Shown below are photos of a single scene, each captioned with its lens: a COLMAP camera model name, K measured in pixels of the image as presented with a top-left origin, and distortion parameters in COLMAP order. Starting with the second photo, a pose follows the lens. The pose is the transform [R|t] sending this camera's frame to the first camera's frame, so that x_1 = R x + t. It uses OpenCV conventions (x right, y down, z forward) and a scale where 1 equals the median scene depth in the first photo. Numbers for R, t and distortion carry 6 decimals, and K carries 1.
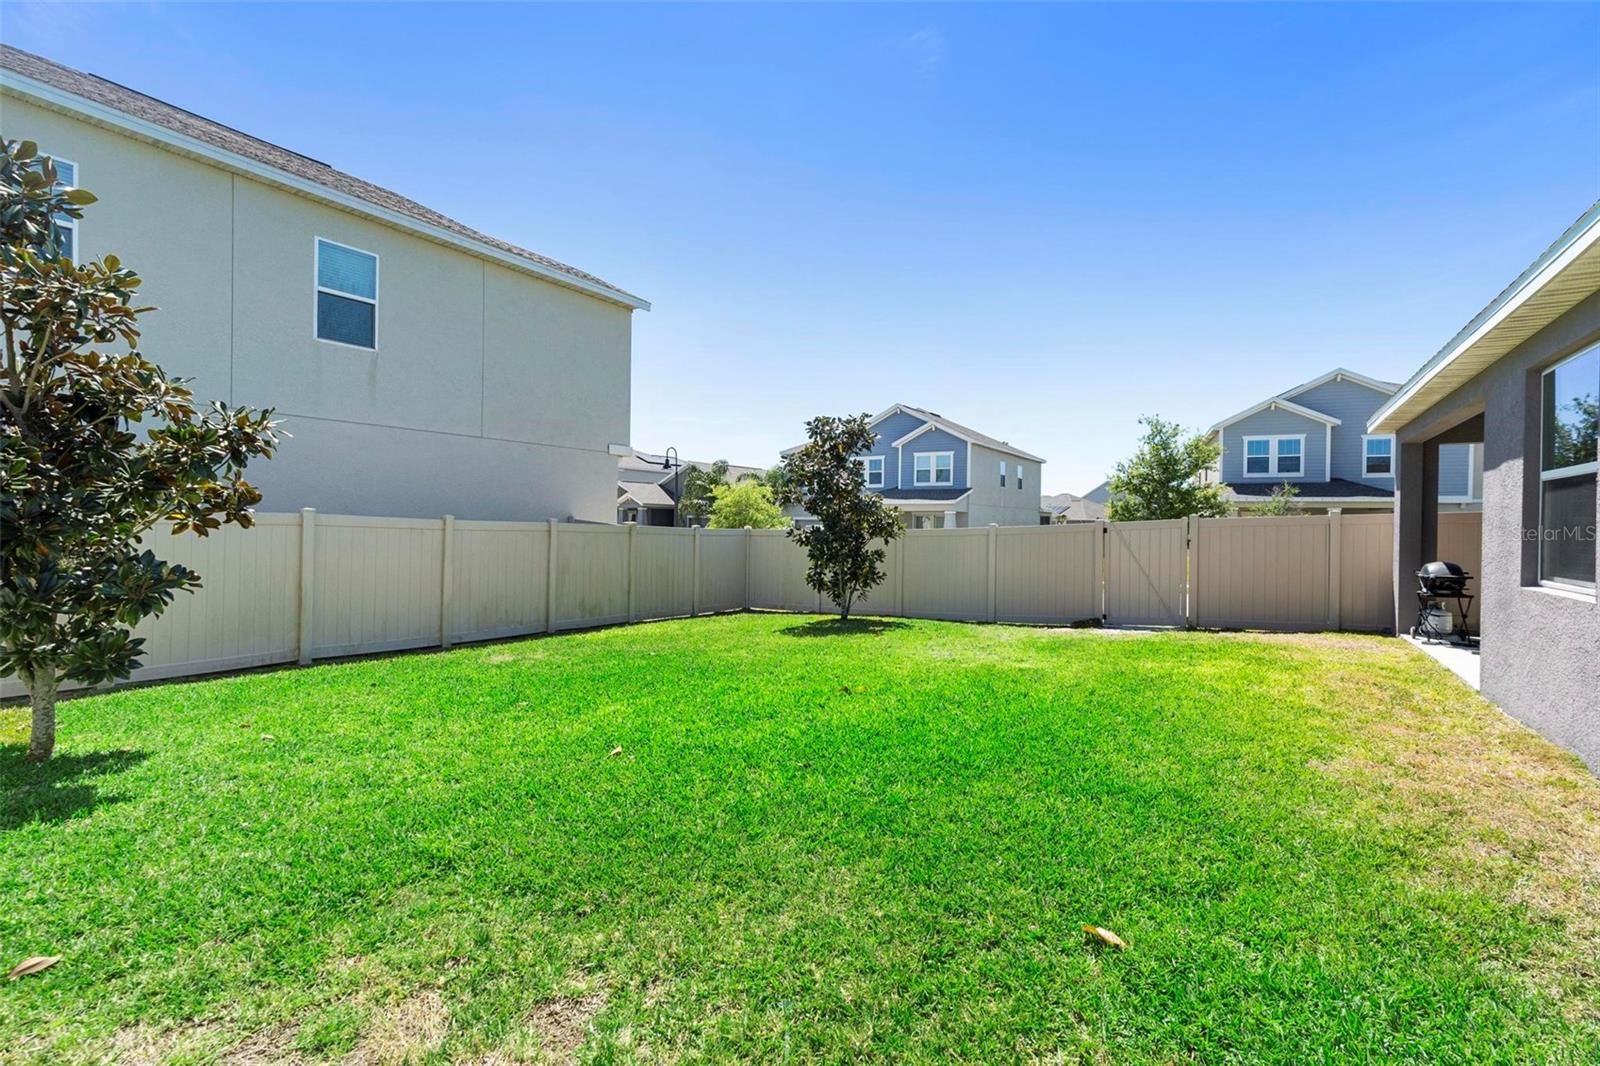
lens RADIAL K [[717.5, 0, 793.7], [0, 717.5, 531.4], [0, 0, 1]] dist [-0.006340, 0.000601]
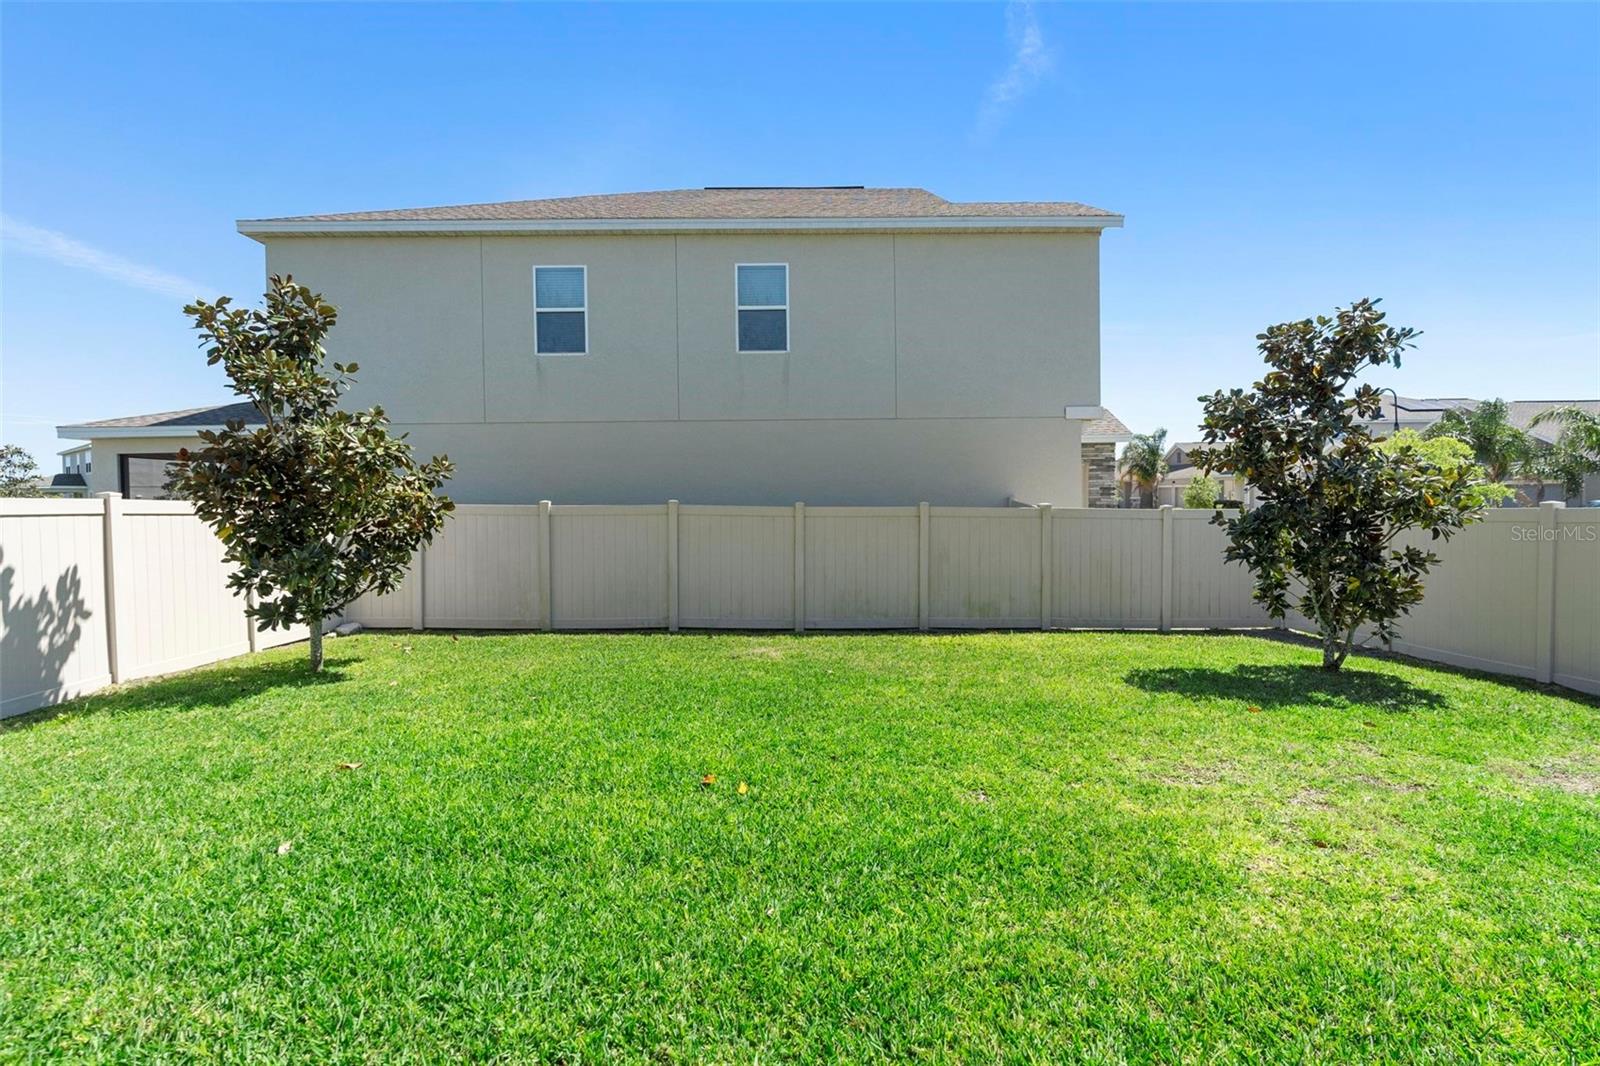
lens RADIAL K [[679.6, 0, 800.0], [0, 679.6, 533.0], [0, 0, 1]] dist [-0.001547, 0.000087]
pose [[0.571880, 0.013403, -0.820228, 0.281251], [0.010028, 0.999678, 0.023327, -0.000853], [0.820276, -0.021566, 0.571561, 0.415944]]
